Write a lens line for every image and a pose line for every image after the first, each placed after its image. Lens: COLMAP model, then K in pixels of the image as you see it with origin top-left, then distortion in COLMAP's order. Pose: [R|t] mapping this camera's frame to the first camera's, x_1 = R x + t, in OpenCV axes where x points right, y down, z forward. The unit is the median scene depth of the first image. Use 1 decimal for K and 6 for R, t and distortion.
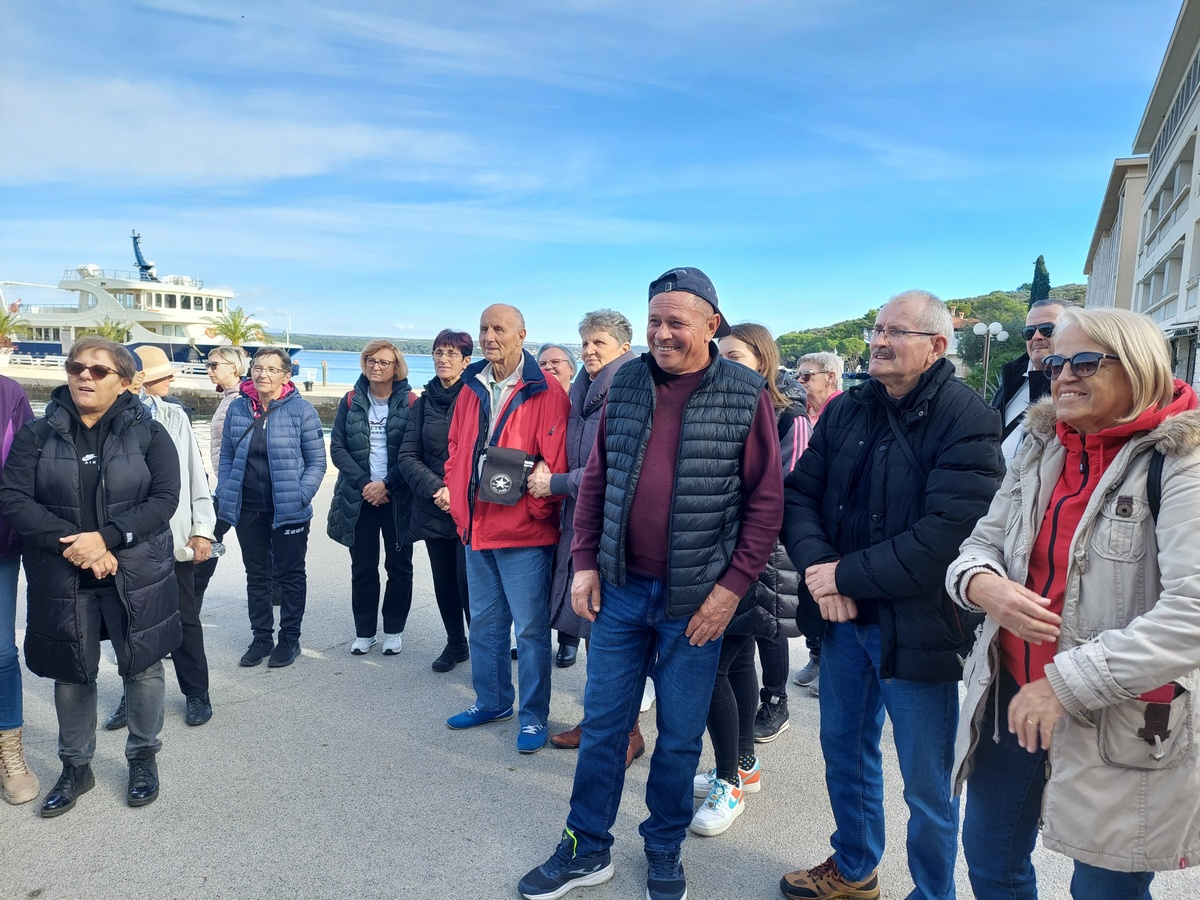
lens RADIAL K [[842.8, 0, 615.1], [0, 842.8, 456.7], [0, 0, 1]] dist [0.007420, -0.025451]
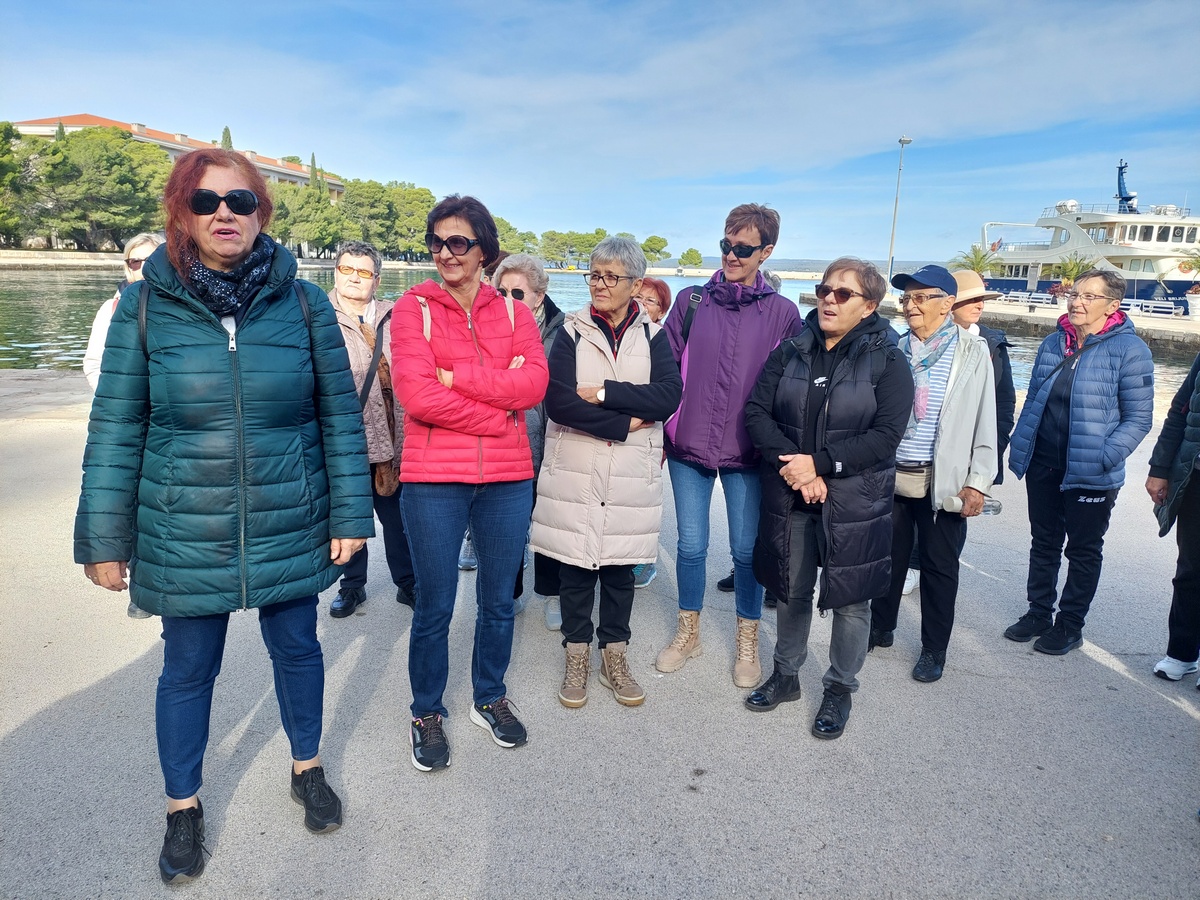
lens RADIAL K [[842.8, 0, 615.1], [0, 842.8, 456.7], [0, 0, 1]] dist [0.007420, -0.025451]
pose [[0.499116, 0.165869, -0.850512, 0.073052], [-0.104766, 0.985860, 0.130784, -0.009907], [0.860179, 0.023829, 0.509436, 0.201598]]
